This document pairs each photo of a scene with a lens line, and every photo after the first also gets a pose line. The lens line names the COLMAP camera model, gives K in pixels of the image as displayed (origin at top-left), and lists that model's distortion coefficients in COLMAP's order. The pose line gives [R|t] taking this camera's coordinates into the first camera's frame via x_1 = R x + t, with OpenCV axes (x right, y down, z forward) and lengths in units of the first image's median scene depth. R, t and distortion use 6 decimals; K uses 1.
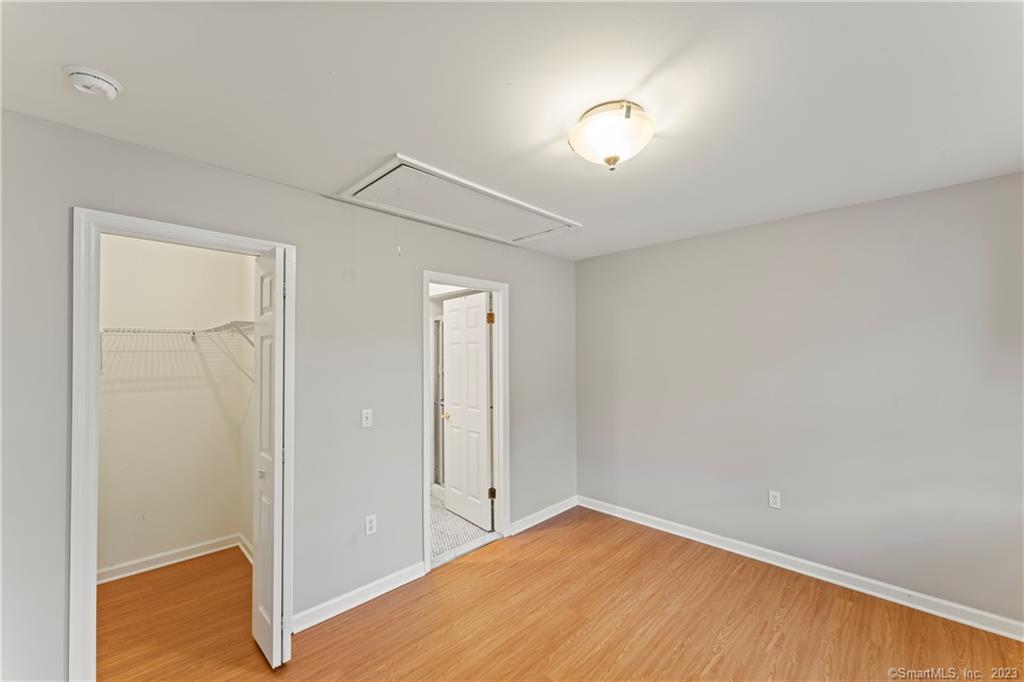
lens RADIAL K [[412.8, 0, 508.5], [0, 412.8, 343.1], [0, 0, 1]] dist [-0.001336, -0.000508]
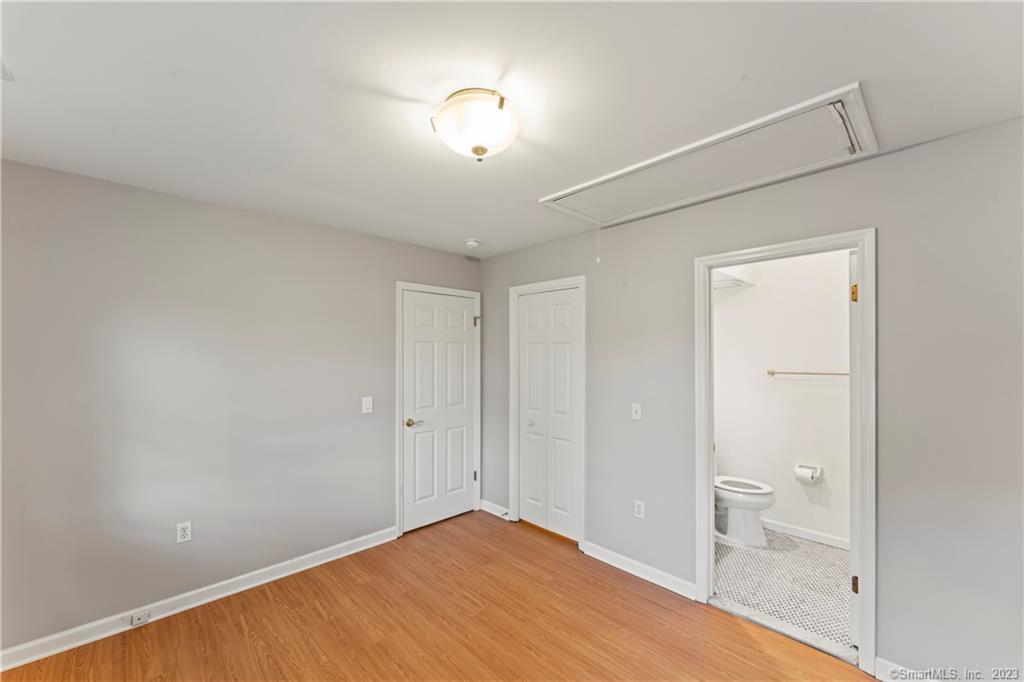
lens RADIAL K [[412.8, 0, 514.1], [0, 412.8, 348.8], [0, 0, 1]] dist [-0.001336, -0.000508]
pose [[-0.034354, -0.011528, -0.999343, 0.778053], [0.031735, 0.999417, -0.012620, 0.017593], [0.998906, -0.032147, -0.033968, 0.719425]]
